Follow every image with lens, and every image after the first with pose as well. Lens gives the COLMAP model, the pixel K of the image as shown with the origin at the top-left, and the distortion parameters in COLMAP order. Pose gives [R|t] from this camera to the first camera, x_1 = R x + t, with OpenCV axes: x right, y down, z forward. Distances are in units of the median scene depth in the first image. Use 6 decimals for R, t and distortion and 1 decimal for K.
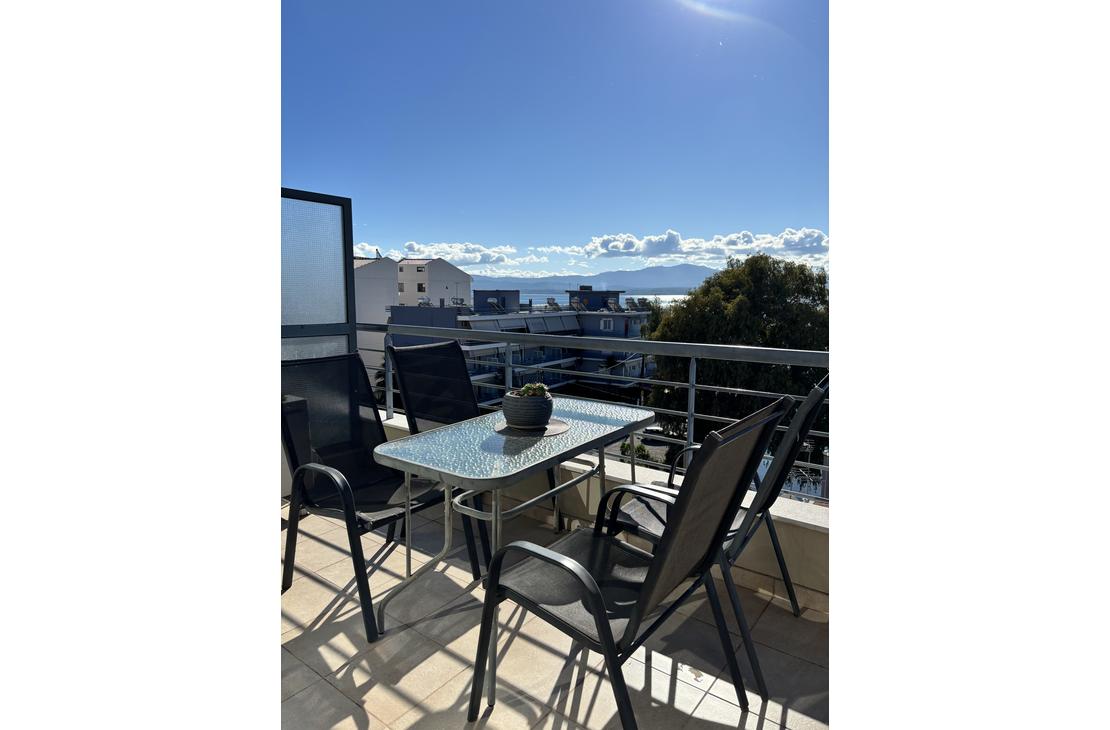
lens RADIAL K [[551.5, 0, 562.4], [0, 551.5, 377.7], [0, 0, 1]] dist [0.018821, -0.004744]
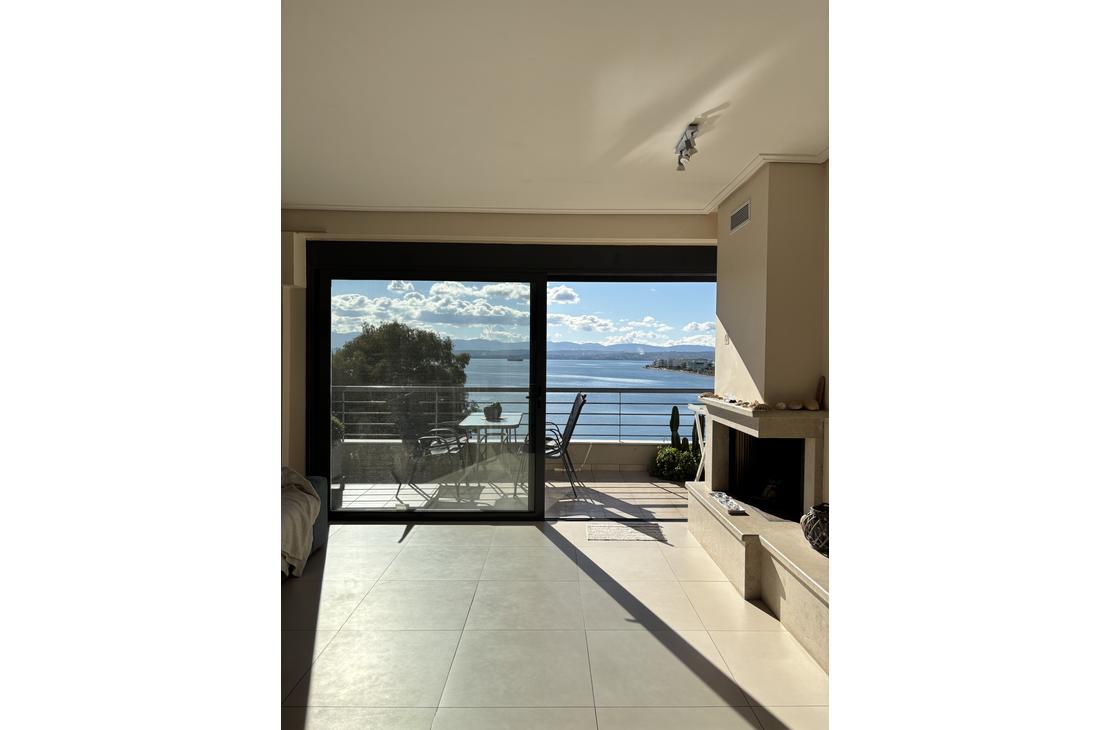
lens RADIAL K [[551.5, 0, 567.4], [0, 551.5, 365.3], [0, 0, 1]] dist [0.018821, -0.004744]
pose [[0.780027, -0.007884, 0.625697, -0.074691], [0.090595, 0.990808, -0.100456, 0.006835], [-0.619153, 0.135044, 0.773571, -0.071117]]
